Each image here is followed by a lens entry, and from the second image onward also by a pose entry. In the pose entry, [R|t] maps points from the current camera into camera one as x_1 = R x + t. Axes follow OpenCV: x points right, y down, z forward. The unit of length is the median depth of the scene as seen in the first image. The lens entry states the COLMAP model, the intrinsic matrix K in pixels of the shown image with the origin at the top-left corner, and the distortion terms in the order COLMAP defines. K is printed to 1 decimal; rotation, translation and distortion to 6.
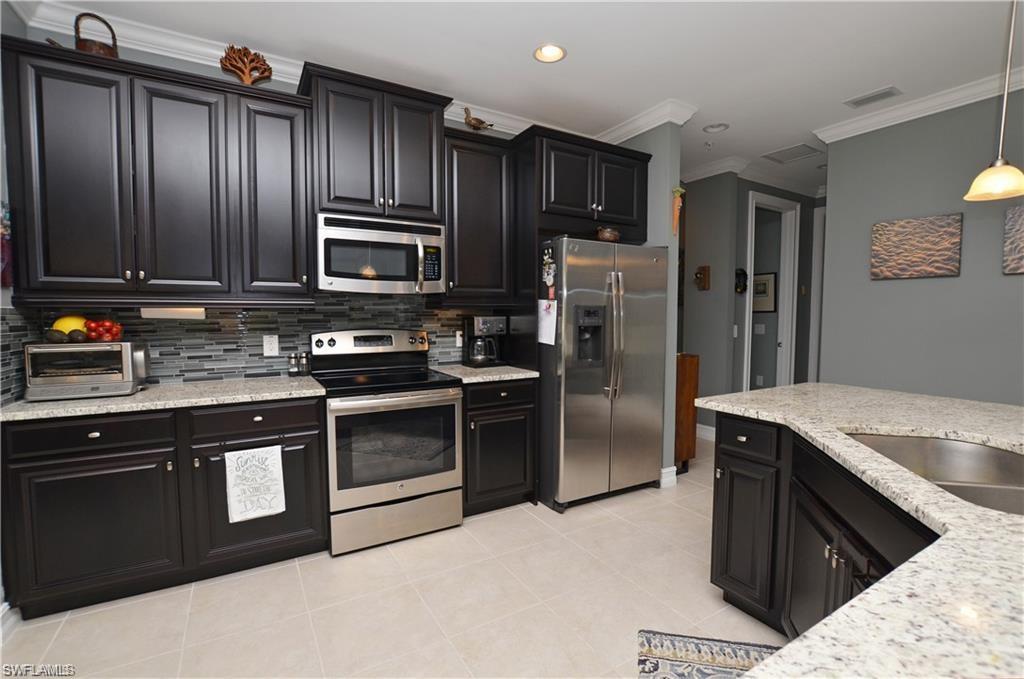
lens RADIAL K [[452.6, 0, 518.7], [0, 452.6, 341.5], [0, 0, 1]] dist [-0.036377, 0.004593]
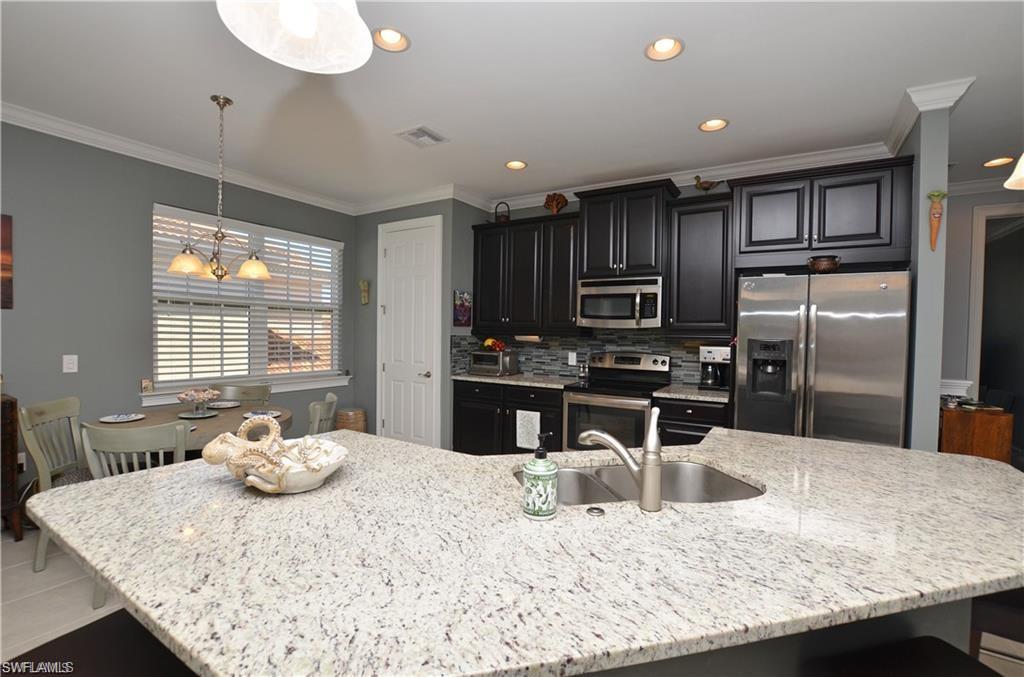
lens RADIAL K [[452.6, 0, 516.5], [0, 452.6, 344.6], [0, 0, 1]] dist [-0.036377, 0.004593]
pose [[0.445872, 0.032391, -0.894511, 0.949095], [-0.070770, 0.997492, 0.000845, -0.033520], [0.892295, 0.062928, 0.447046, 0.062192]]
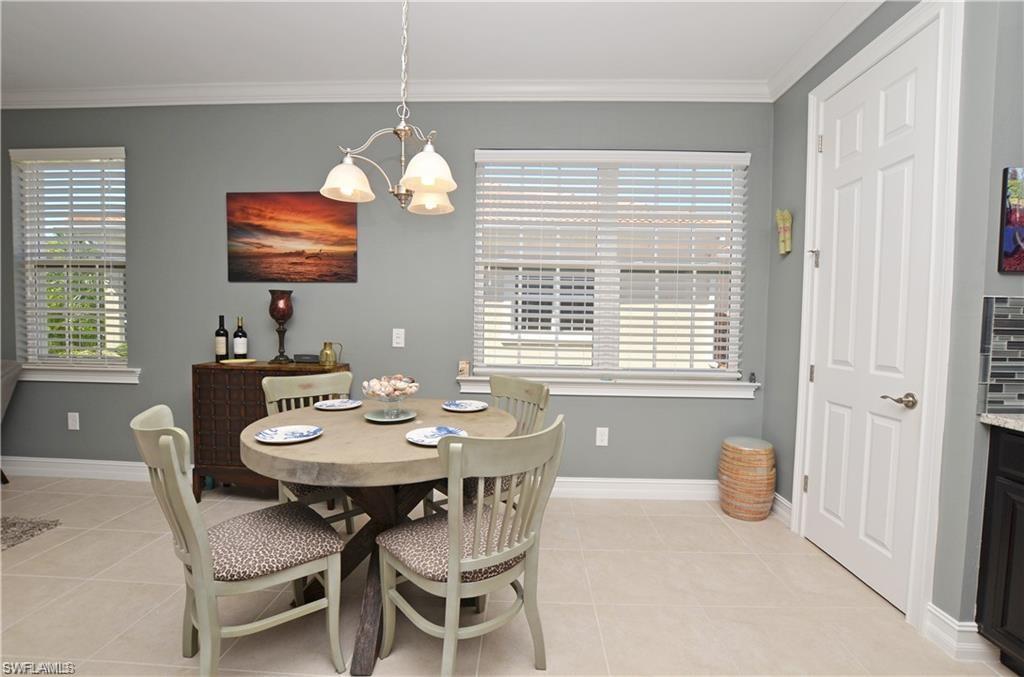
lens RADIAL K [[452.6, 0, 518.5], [0, 452.6, 341.1], [0, 0, 1]] dist [-0.036377, 0.004593]
pose [[-0.558420, 0.030414, -0.829000, 0.070045], [-0.064825, 0.994672, 0.080159, 0.002792], [0.827021, 0.098502, -0.553474, 0.446214]]
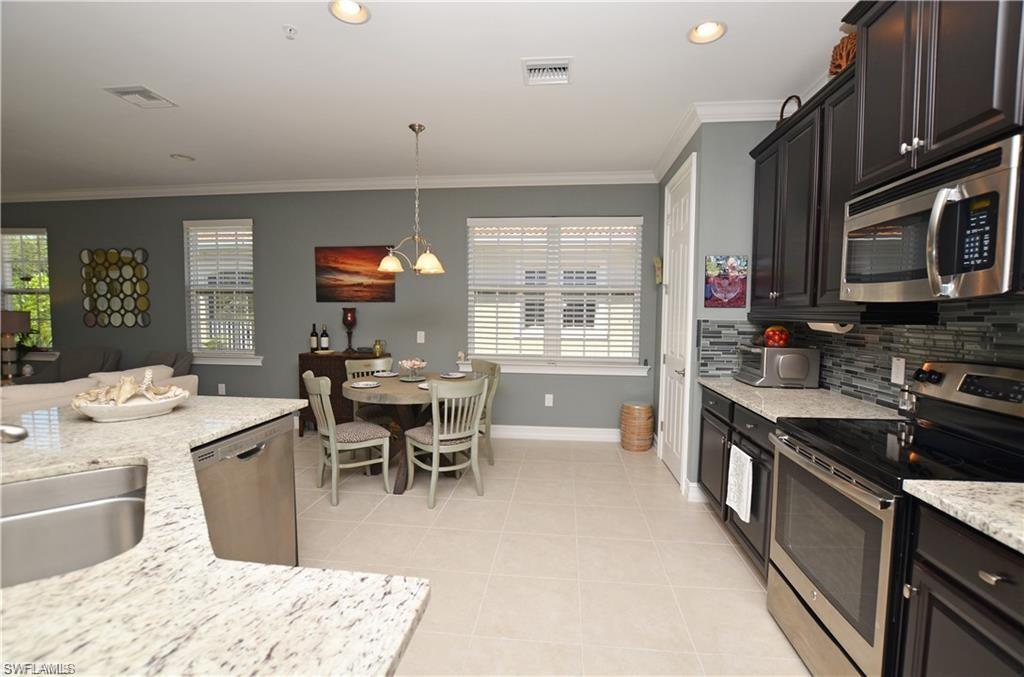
lens RADIAL K [[452.6, 0, 518.7], [0, 452.6, 340.9], [0, 0, 1]] dist [-0.036377, 0.004593]
pose [[-0.619140, 0.042784, -0.784114, 0.518369], [-0.057207, 0.993404, 0.099375, -0.091099], [0.783194, 0.106384, -0.612609, 1.044015]]
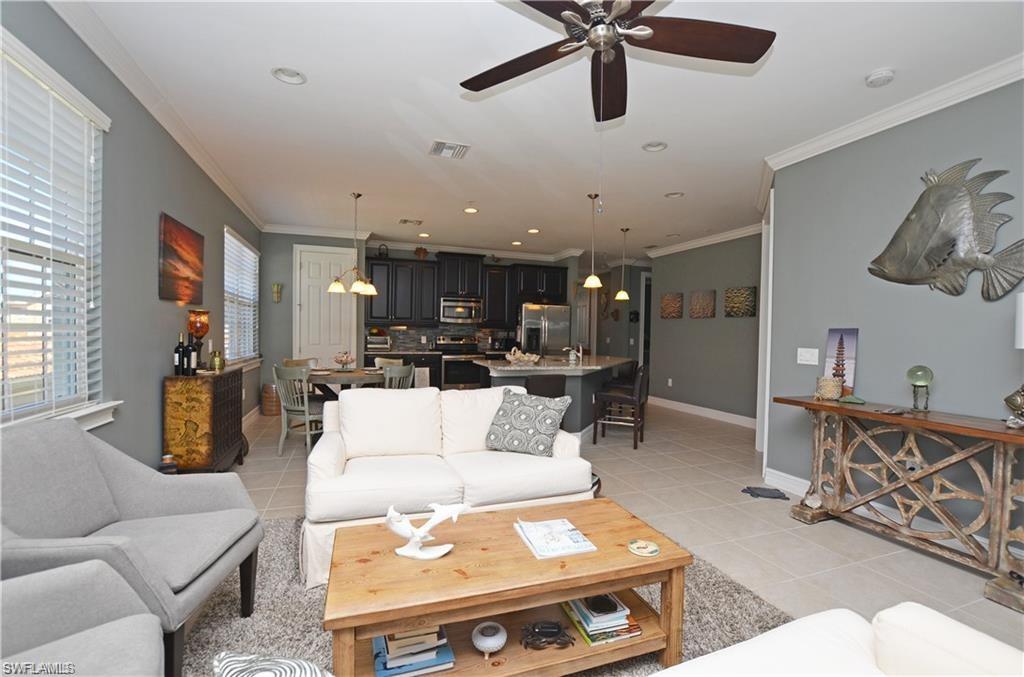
lens RADIAL K [[452.6, 0, 519.7], [0, 452.6, 343.3], [0, 0, 1]] dist [-0.036377, 0.004593]
pose [[0.978872, 0.021405, -0.203350, 0.744913], [-0.029268, 0.998933, -0.035737, 0.132572], [0.202368, 0.040933, 0.978454, -1.981075]]
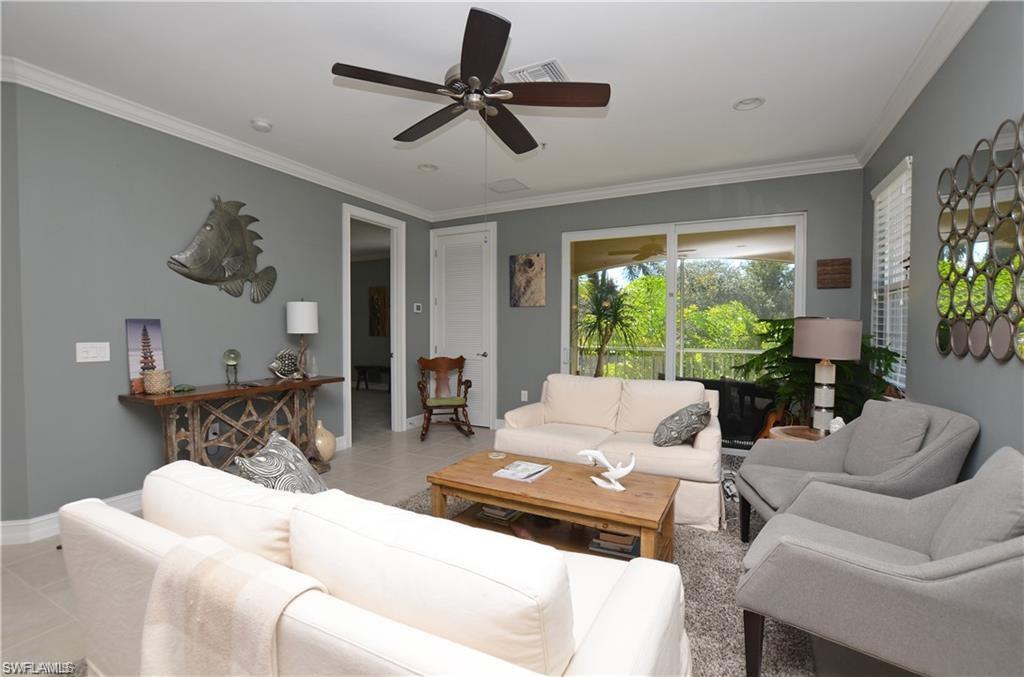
lens RADIAL K [[452.6, 0, 511.1], [0, 452.6, 339.1], [0, 0, 1]] dist [-0.036377, 0.004593]
pose [[-0.511495, -0.020972, 0.859031, -0.207975], [0.049254, 0.997343, 0.053677, 0.053130], [-0.857874, 0.069766, -0.509102, -0.736689]]
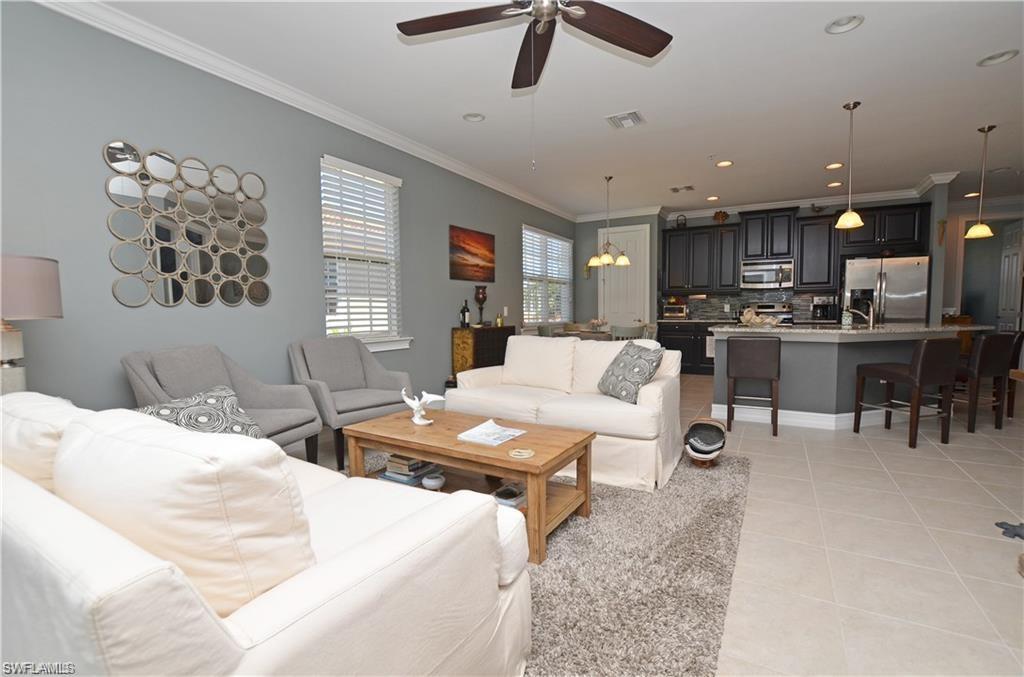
lens RADIAL K [[452.6, 0, 515.0], [0, 452.6, 345.6], [0, 0, 1]] dist [-0.036377, 0.004593]
pose [[0.463566, 0.064406, -0.883718, 1.488251], [-0.044018, 0.997797, 0.049630, 0.179984], [0.884968, 0.015893, 0.465380, -1.657924]]
